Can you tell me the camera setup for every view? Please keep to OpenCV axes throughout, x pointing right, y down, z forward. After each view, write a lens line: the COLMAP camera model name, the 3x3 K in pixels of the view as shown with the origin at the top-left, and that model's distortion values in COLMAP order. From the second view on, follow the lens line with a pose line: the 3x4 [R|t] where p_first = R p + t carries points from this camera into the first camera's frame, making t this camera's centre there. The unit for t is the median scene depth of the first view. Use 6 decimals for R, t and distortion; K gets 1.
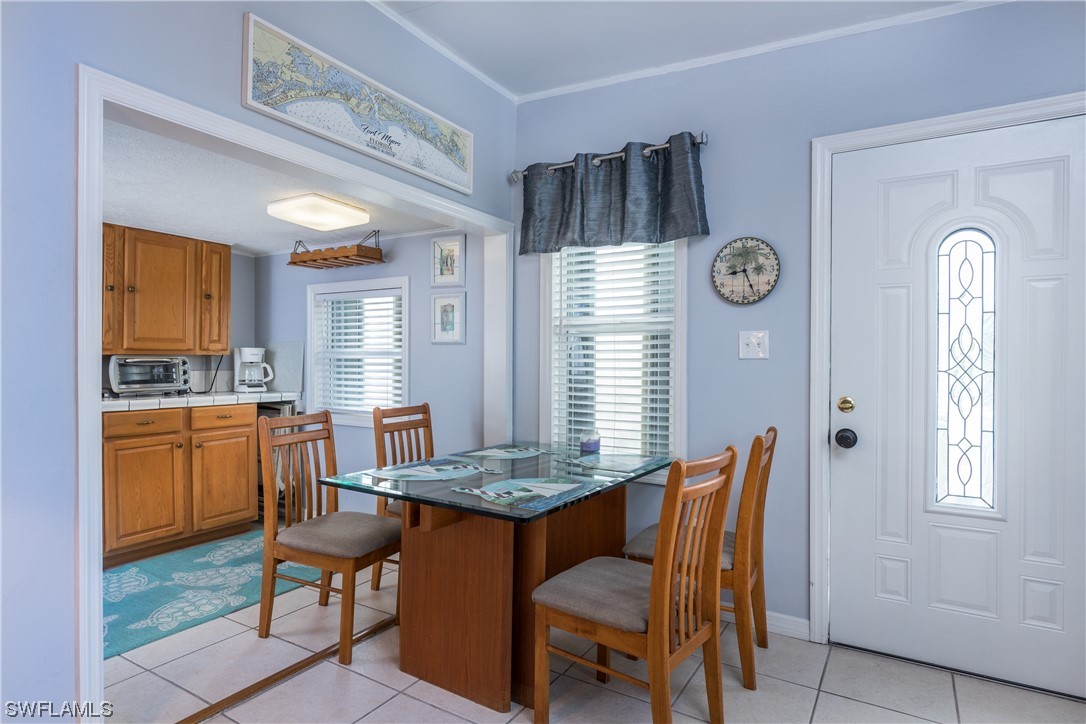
lens RADIAL K [[606.6, 0, 540.4], [0, 606.6, 357.6], [0, 0, 1]] dist [0.003099, 0.000608]
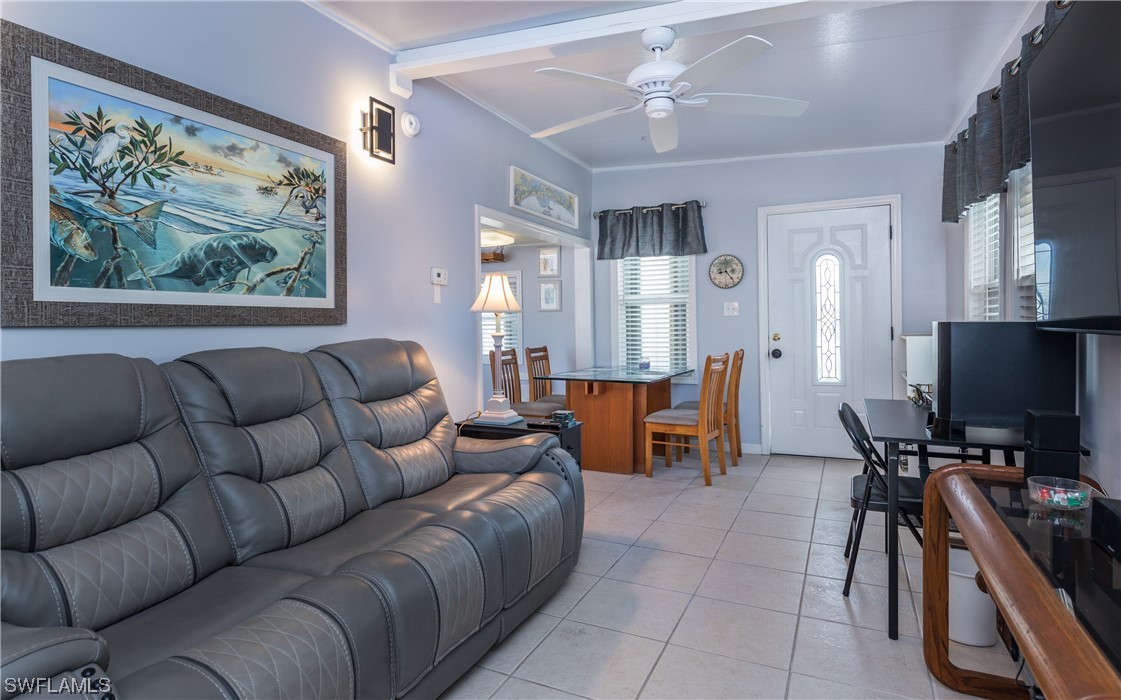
lens RADIAL K [[650.2, 0, 534.3], [0, 650.2, 318.9], [0, 0, 1]] dist [0.004479, 0.000220]
pose [[0.996384, -0.019557, 0.082685, -0.429354], [0.020104, 0.999781, -0.005787, 0.009592], [-0.082553, 0.007428, 0.996559, -0.980291]]
